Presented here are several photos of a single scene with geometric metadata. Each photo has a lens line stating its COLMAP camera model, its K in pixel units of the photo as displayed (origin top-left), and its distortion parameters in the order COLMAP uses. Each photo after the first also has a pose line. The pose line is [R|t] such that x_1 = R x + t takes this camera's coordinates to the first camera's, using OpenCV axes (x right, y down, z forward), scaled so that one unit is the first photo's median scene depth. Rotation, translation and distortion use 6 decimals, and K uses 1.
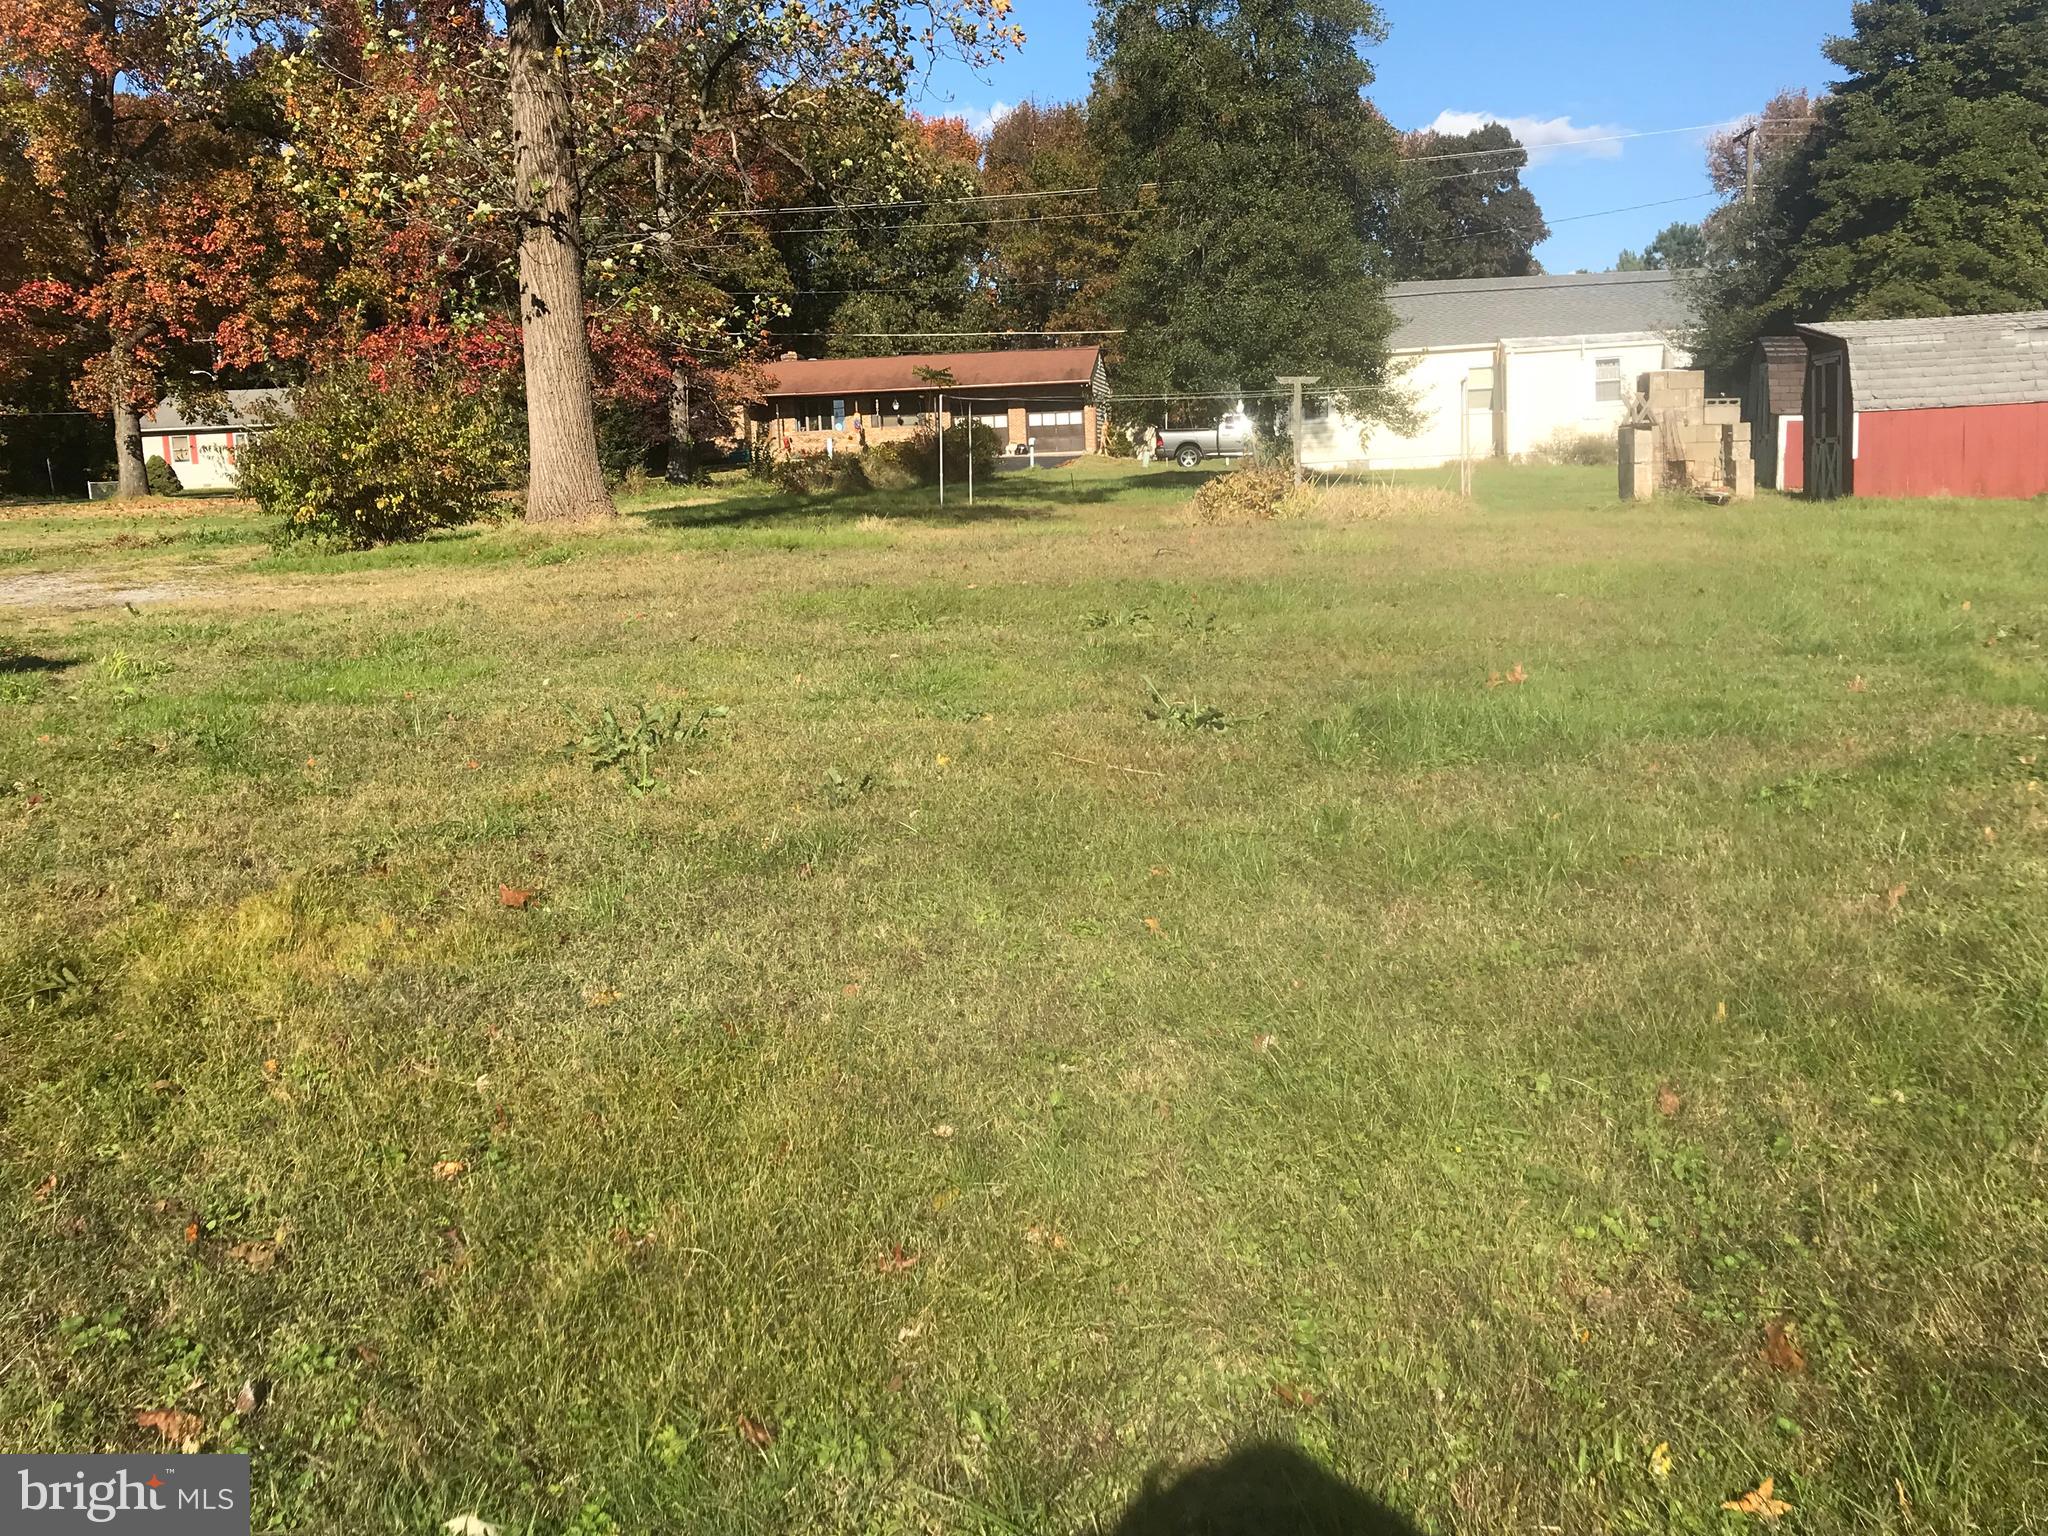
lens RADIAL K [[1973.4, 0, 1022.0], [0, 1973.4, 765.8], [0, 0, 1]] dist [-0.002746, 0.000000]
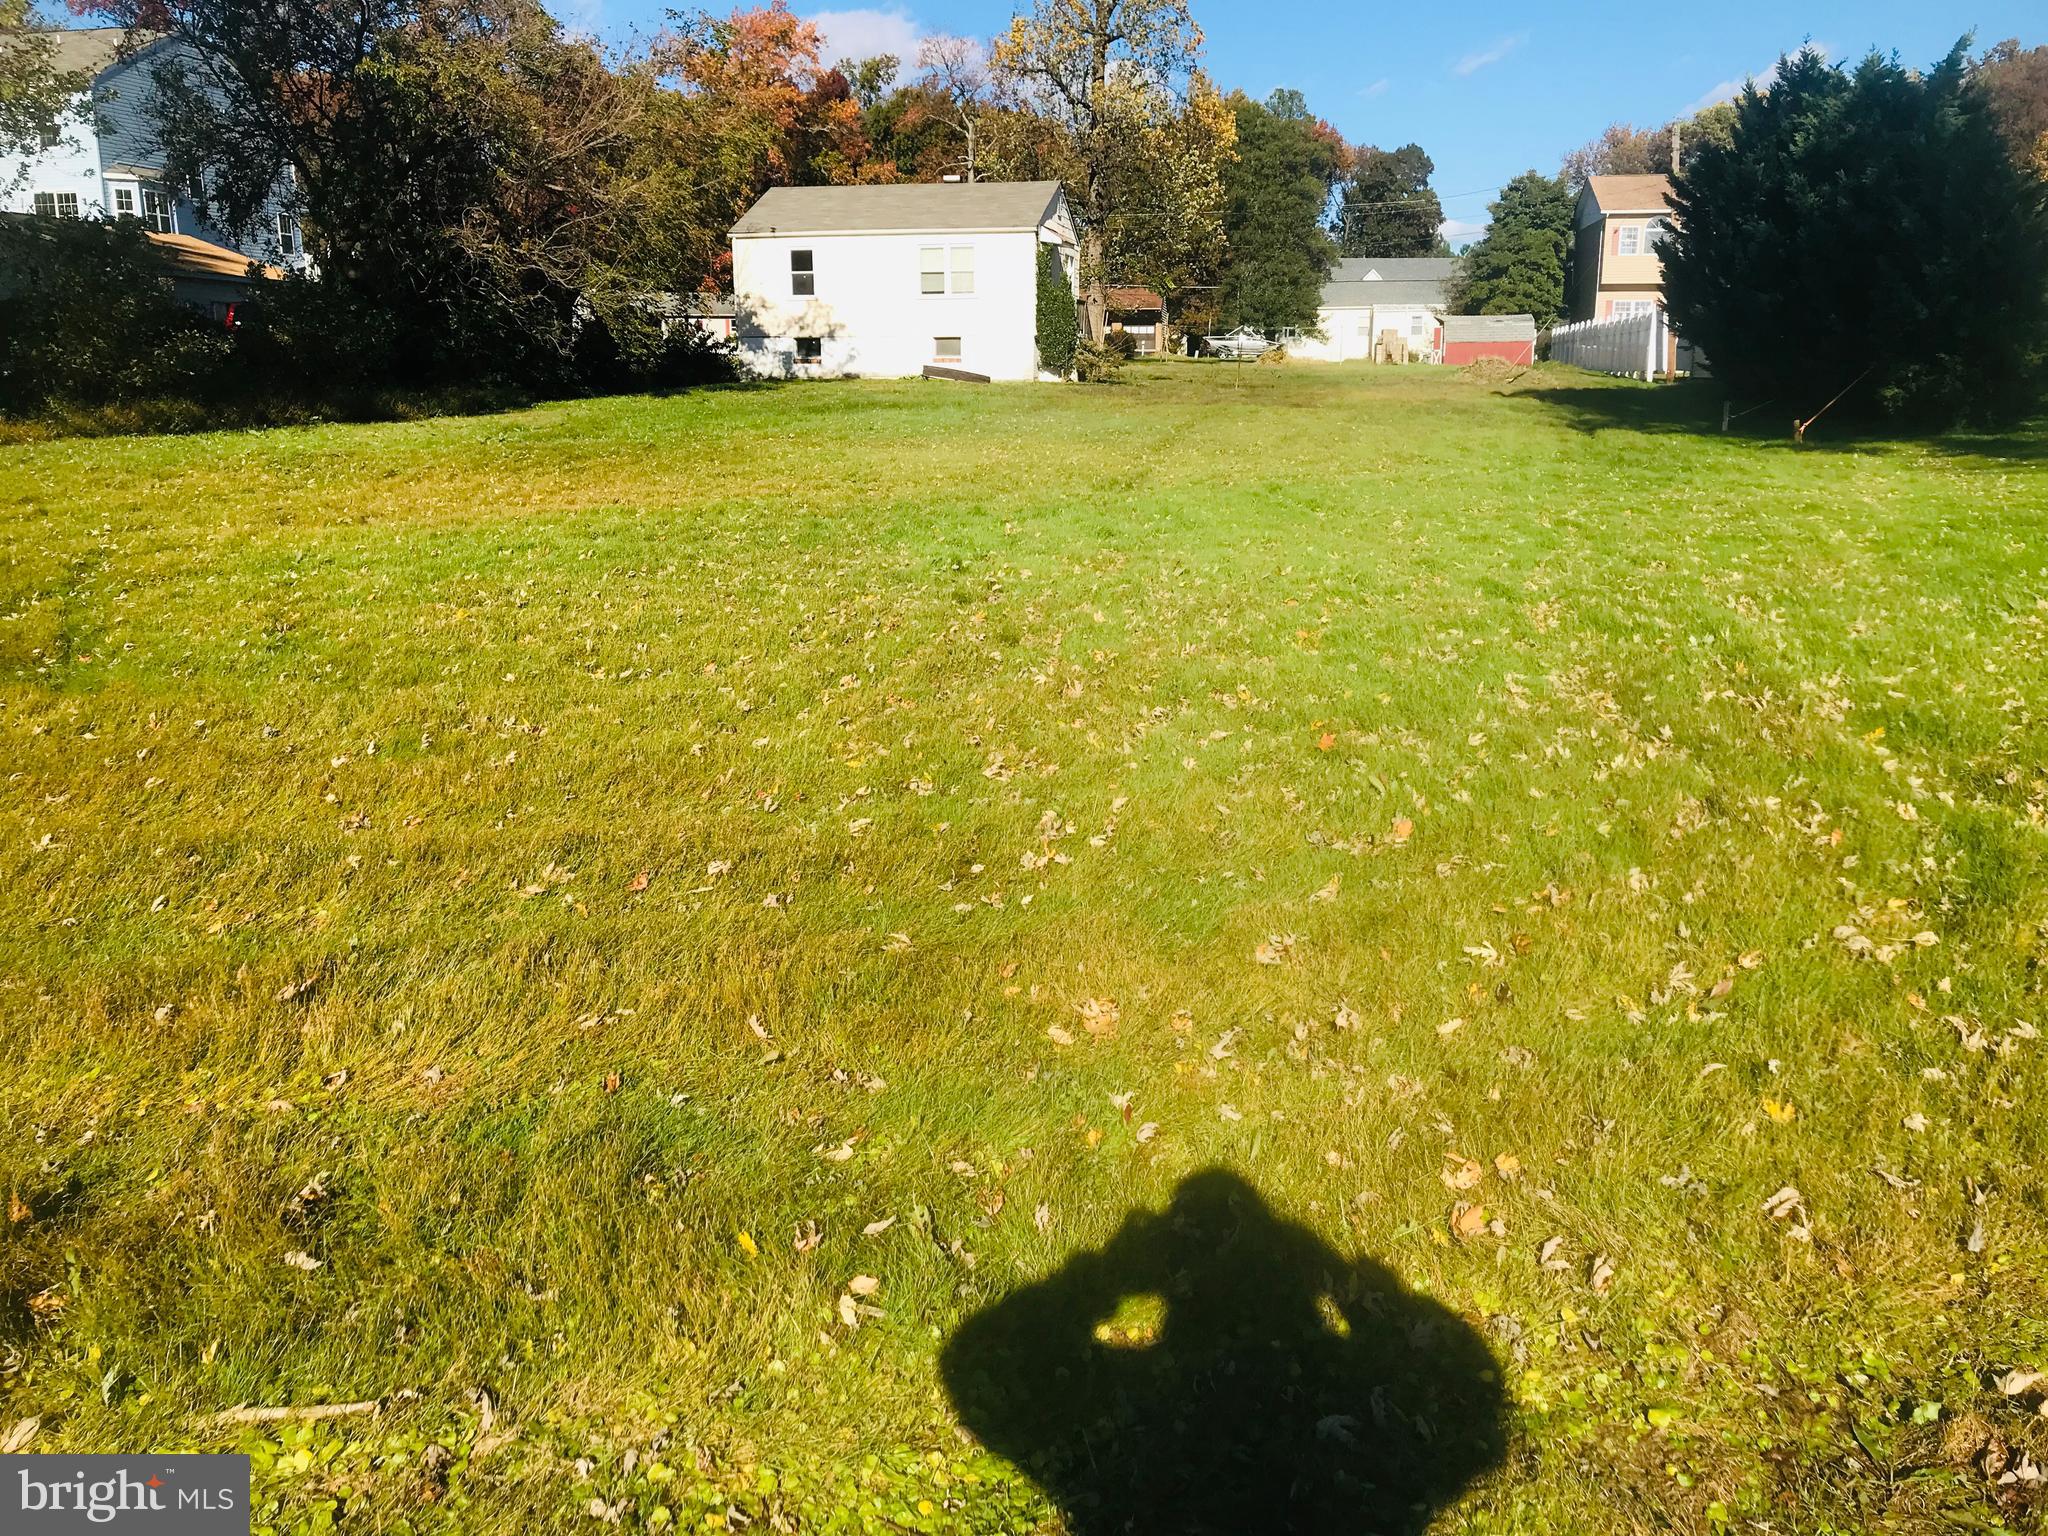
lens RADIAL K [[1691.7, 0, 1026.7], [0, 1691.7, 770.0], [0, 0, 1]] dist [0.004652, 0.001869]
pose [[0.998978, 0.043408, 0.012632, -0.224539], [-0.044313, 0.995527, 0.083442, 0.245712], [-0.008954, -0.083916, 0.996433, -1.407538]]
